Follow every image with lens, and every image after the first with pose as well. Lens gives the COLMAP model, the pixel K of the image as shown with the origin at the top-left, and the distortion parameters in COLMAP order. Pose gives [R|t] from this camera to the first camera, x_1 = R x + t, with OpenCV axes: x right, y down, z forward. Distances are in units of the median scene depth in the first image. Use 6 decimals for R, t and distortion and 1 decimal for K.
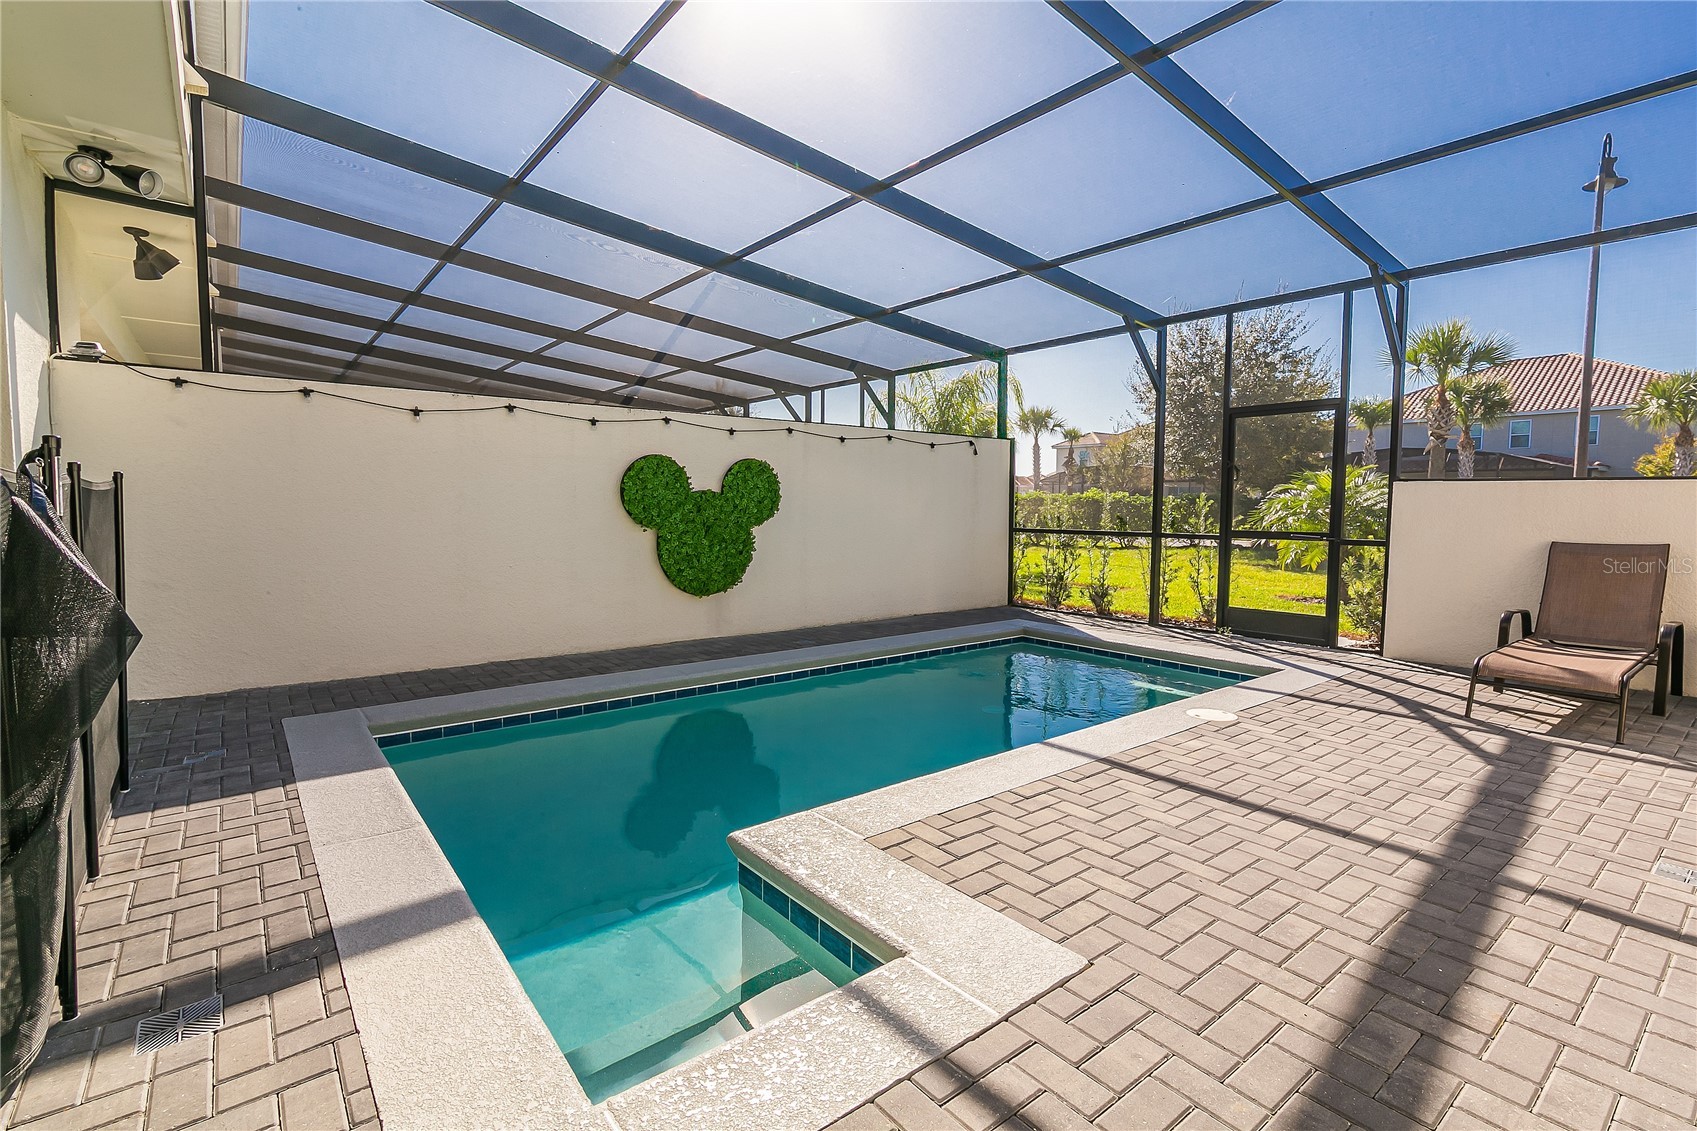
lens RADIAL K [[771.3, 0, 854.1], [0, 771.3, 565.0], [0, 0, 1]] dist [0.000695, -0.000964]
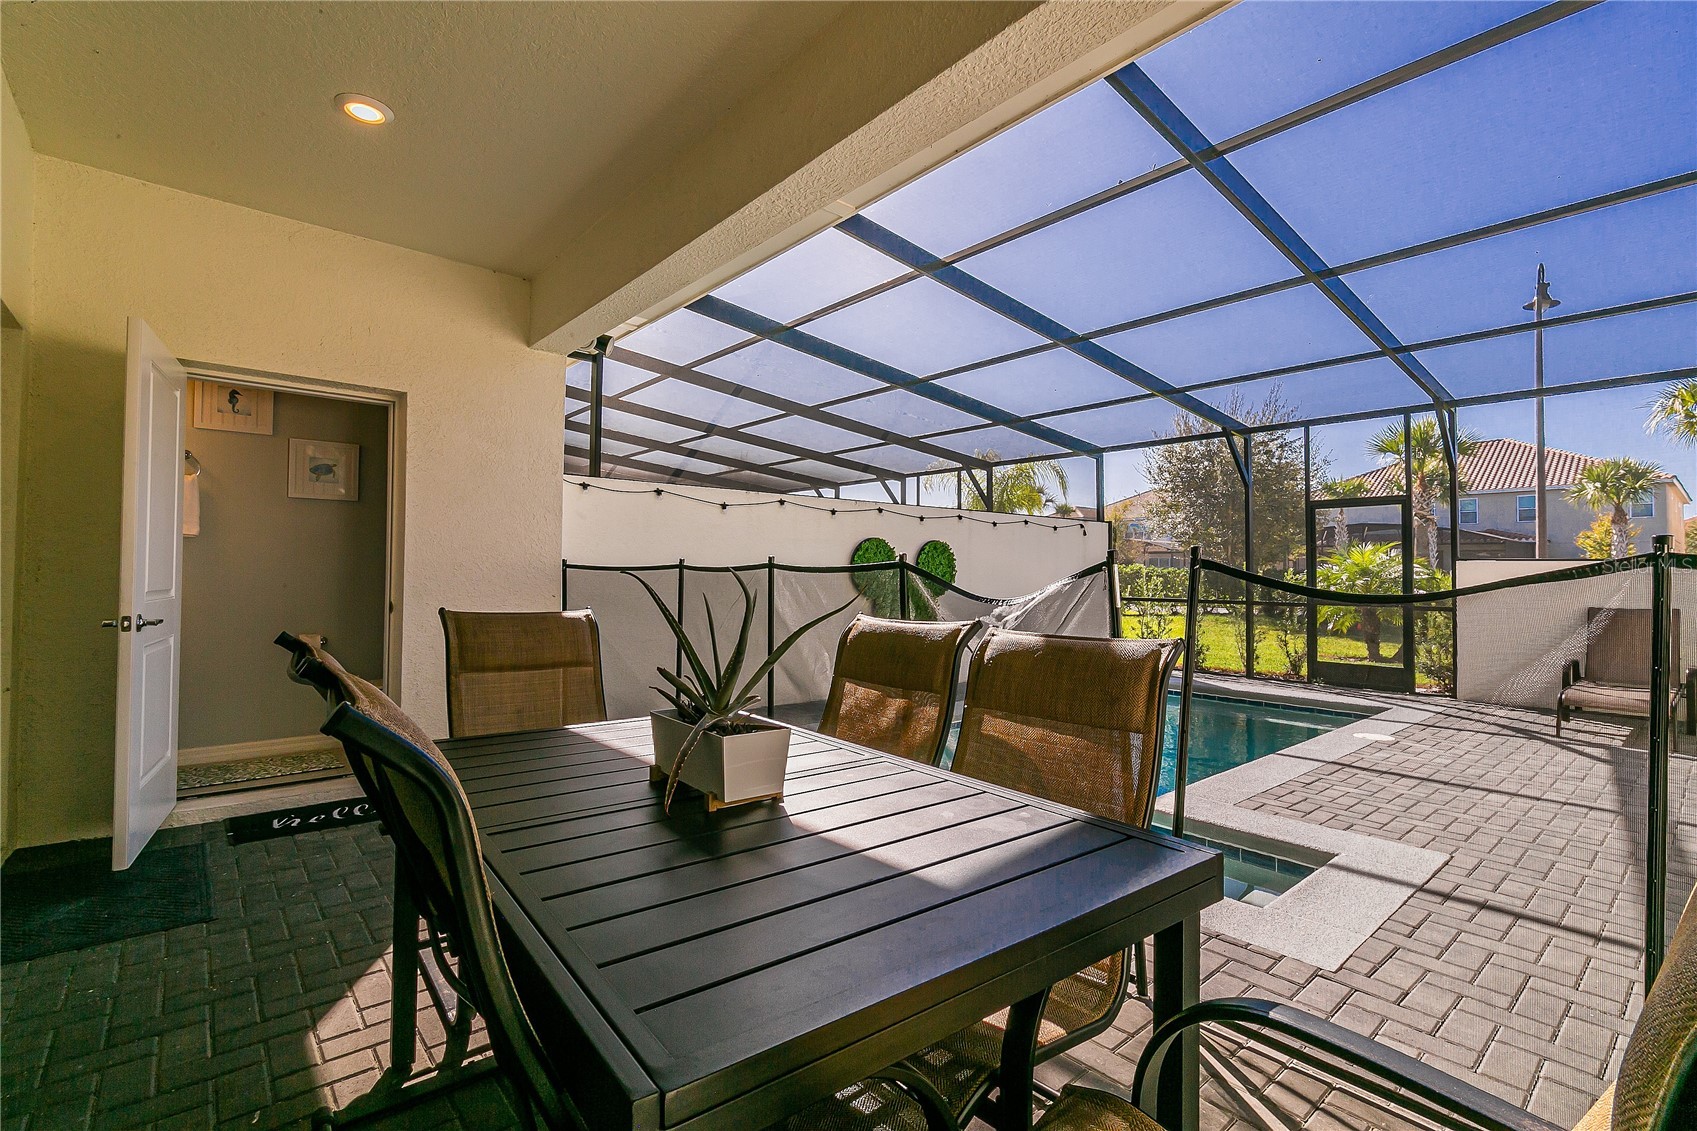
lens RADIAL K [[771.3, 0, 844.8], [0, 771.3, 561.3], [0, 0, 1]] dist [0.000695, -0.000964]
pose [[0.999023, 0.001985, 0.044153, -0.261989], [0.002173, 0.995577, -0.093925, 0.007719], [-0.044144, 0.093929, 0.994600, -0.162120]]
